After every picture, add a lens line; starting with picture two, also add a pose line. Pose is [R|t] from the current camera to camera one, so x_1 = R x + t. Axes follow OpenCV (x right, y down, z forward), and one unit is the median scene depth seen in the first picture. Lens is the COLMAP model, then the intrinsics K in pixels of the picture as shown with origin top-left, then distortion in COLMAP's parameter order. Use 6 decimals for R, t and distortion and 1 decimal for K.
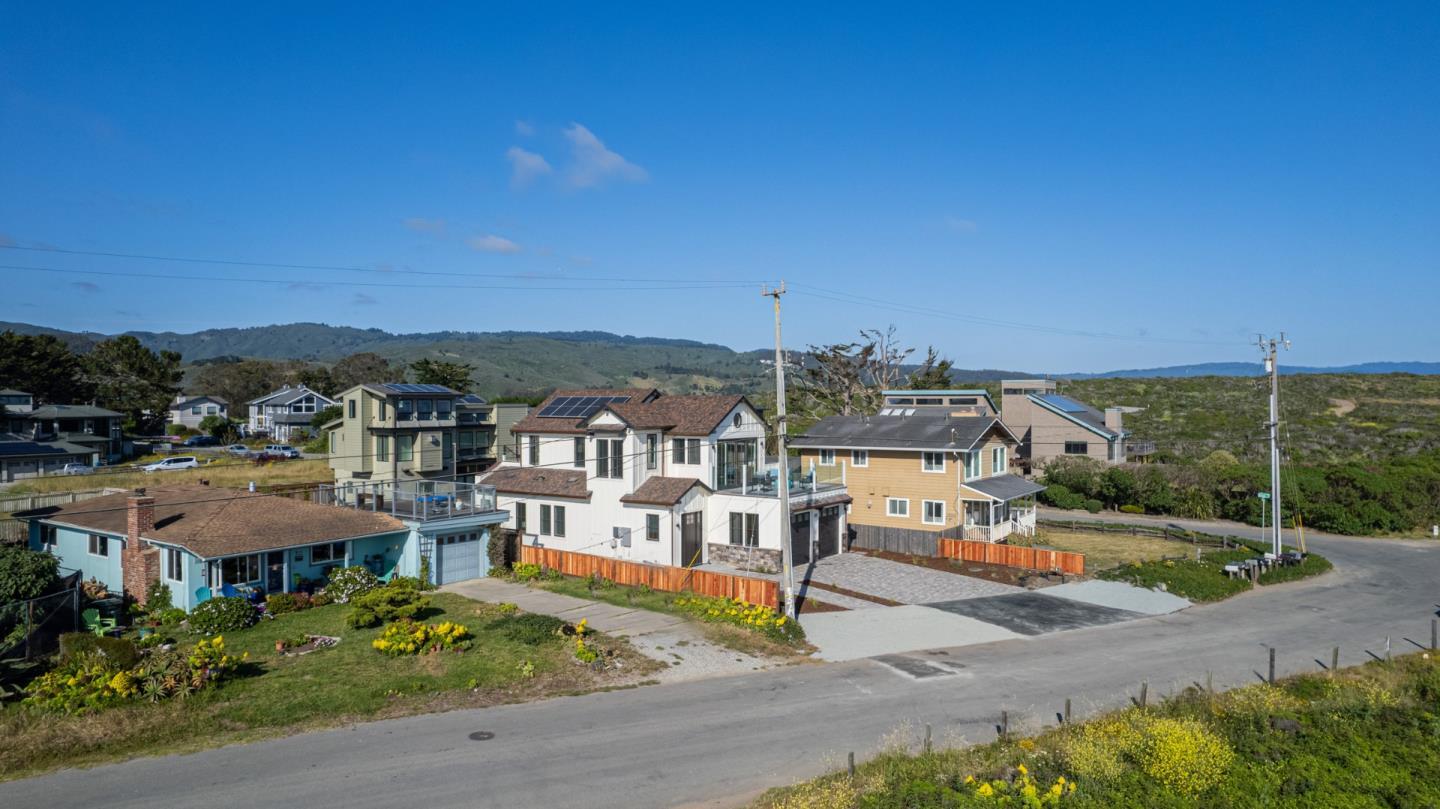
lens RADIAL K [[916.1, 0, 716.4], [0, 916.1, 402.3], [0, 0, 1]] dist [-0.022389, 0.001692]
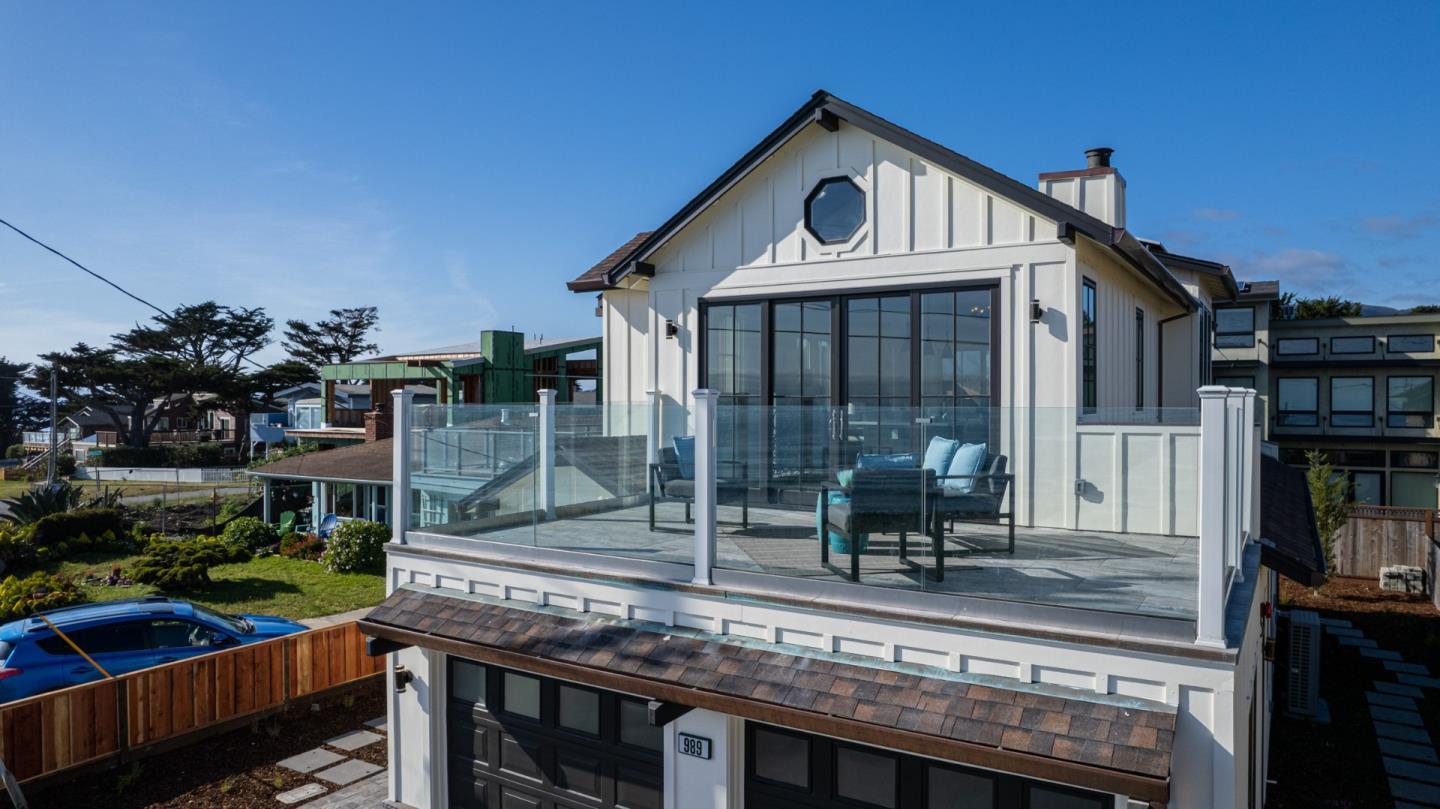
lens RADIAL K [[916.1, 0, 717.8], [0, 916.1, 405.2], [0, 0, 1]] dist [-0.022389, 0.001692]
pose [[0.041971, 0.008806, -0.999080, 0.247180], [-0.007302, 0.999937, 0.008507, 0.066090], [0.999092, 0.006939, 0.042033, 0.970419]]
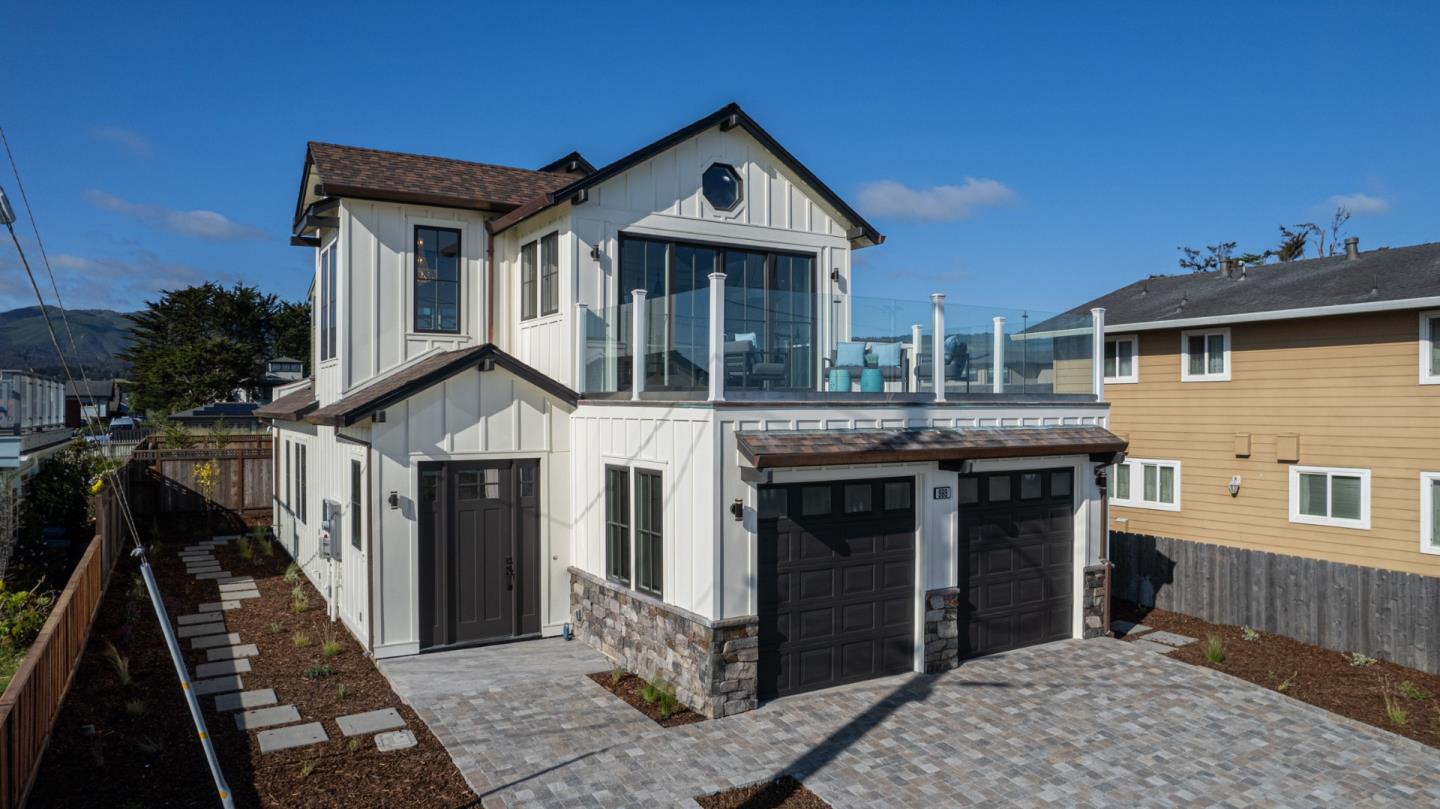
lens RADIAL K [[916.1, 0, 729.9], [0, 916.1, 405.2], [0, 0, 1]] dist [-0.022389, 0.001692]
pose [[0.915495, 0.000935, -0.402329, 0.154128], [-0.001693, 0.999997, -0.001529, 0.096567], [0.402326, 0.002081, 0.915494, 0.717397]]
